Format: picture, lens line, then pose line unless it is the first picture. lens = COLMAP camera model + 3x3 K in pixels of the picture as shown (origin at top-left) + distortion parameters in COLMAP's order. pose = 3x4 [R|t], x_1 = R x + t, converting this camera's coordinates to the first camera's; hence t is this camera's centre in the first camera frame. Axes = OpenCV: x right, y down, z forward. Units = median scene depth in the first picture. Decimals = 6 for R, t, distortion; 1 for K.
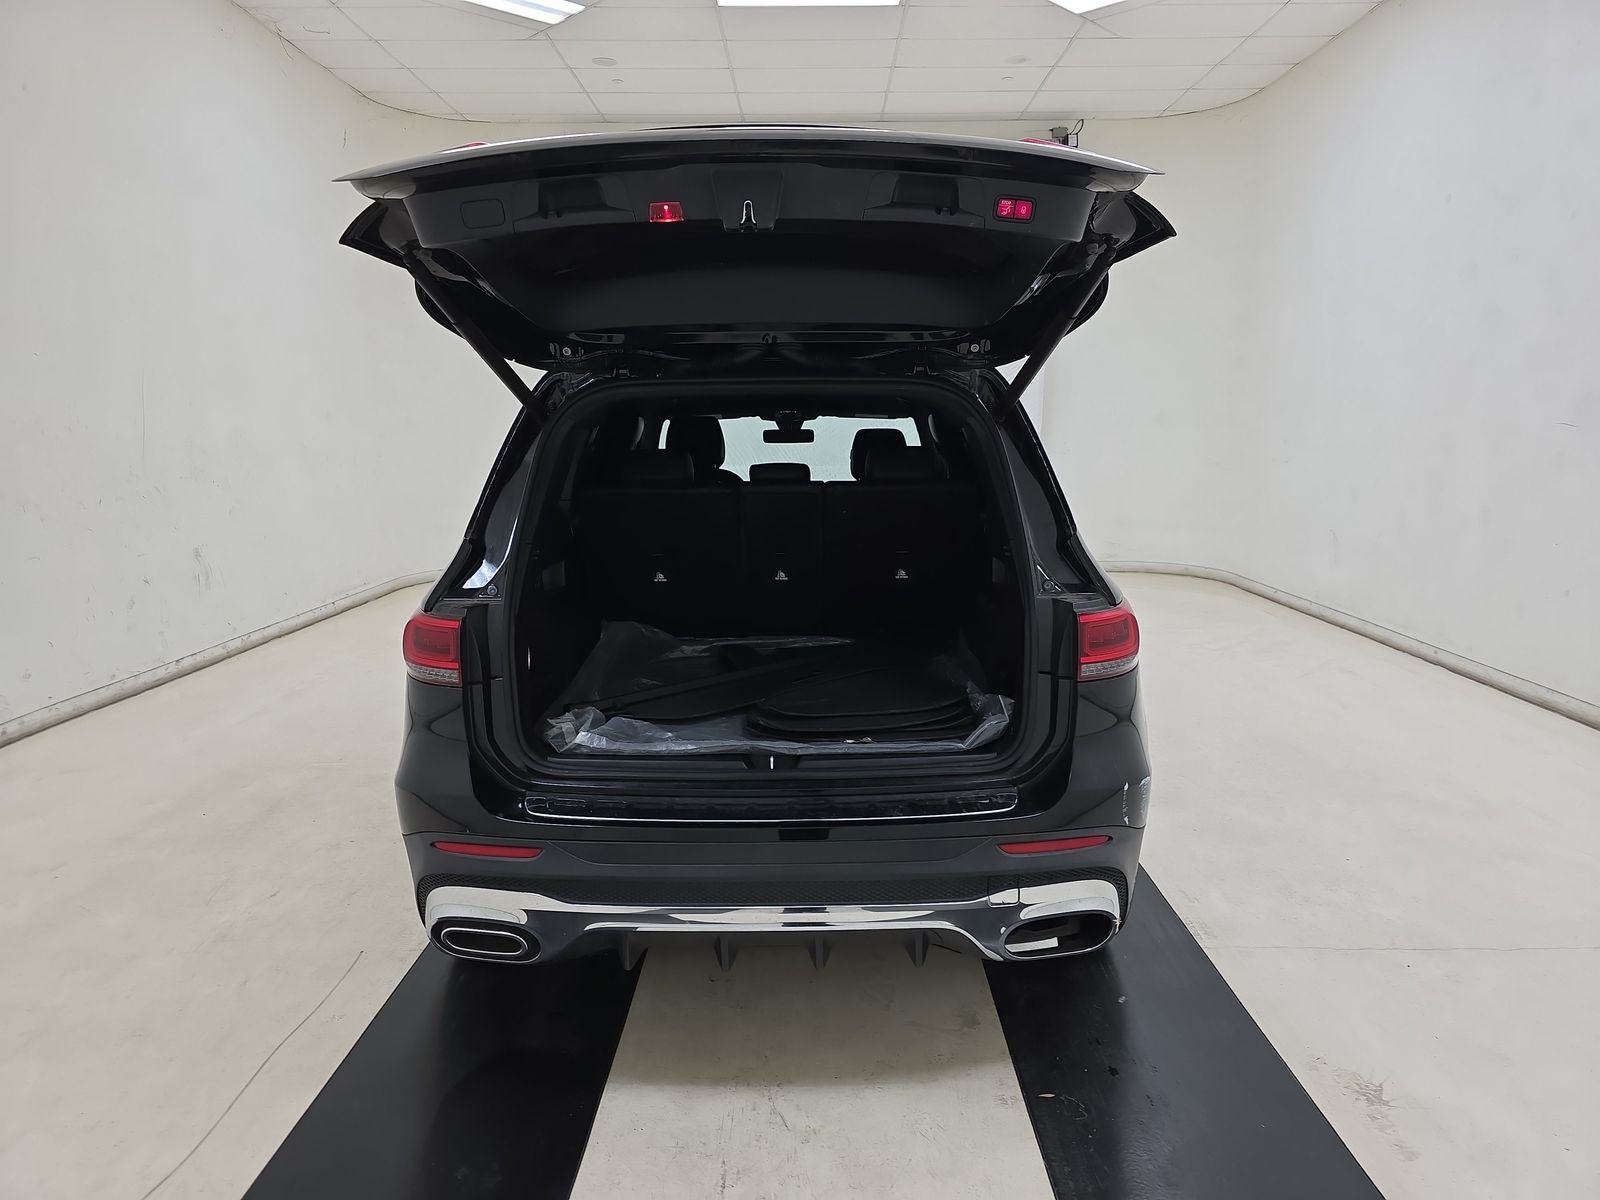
lens RADIAL K [[1113.6, 0, 815.6], [0, 1113.6, 592.6], [0, 0, 1]] dist [0.038371, -0.051825]
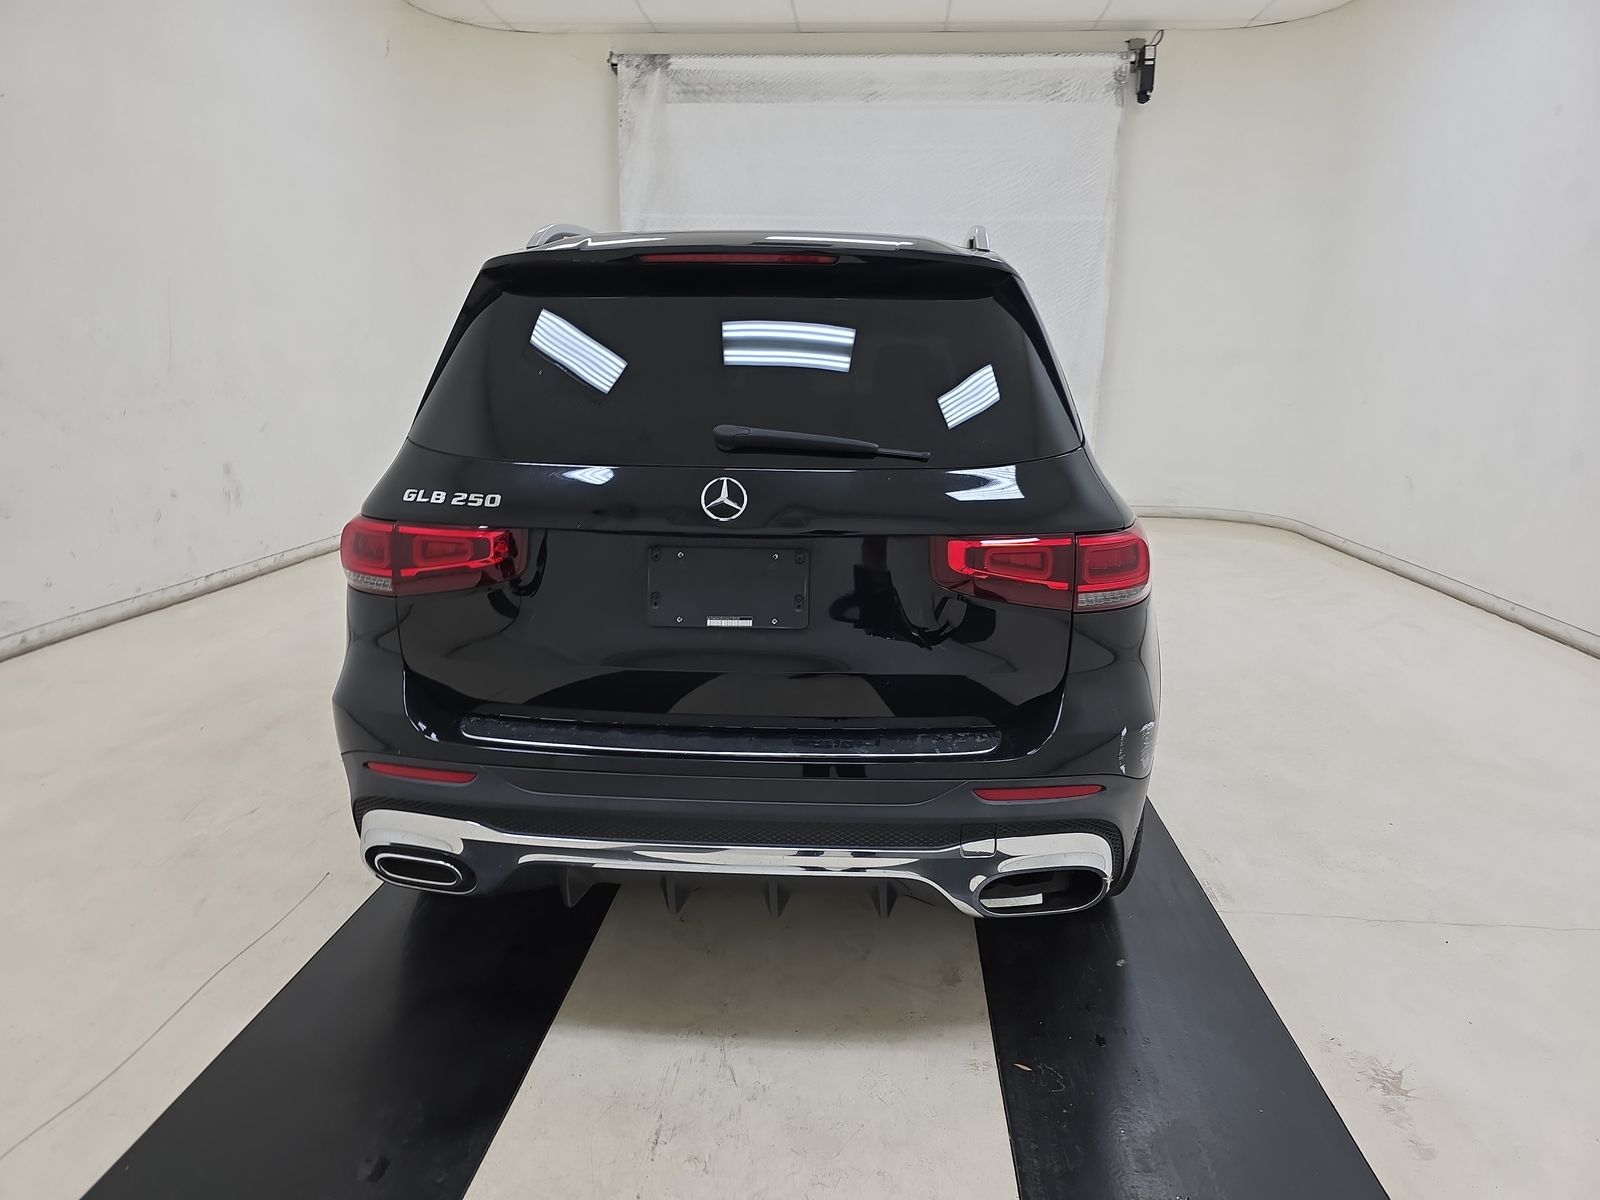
lens RADIAL K [[1113.6, 0, 813.4], [0, 1113.6, 601.6], [0, 0, 1]] dist [0.038371, -0.051825]
pose [[0.997732, 0.031590, -0.059439, 0.070276], [-0.028086, 0.997869, 0.058893, 0.021529], [0.061172, -0.057090, 0.996493, 0.090396]]
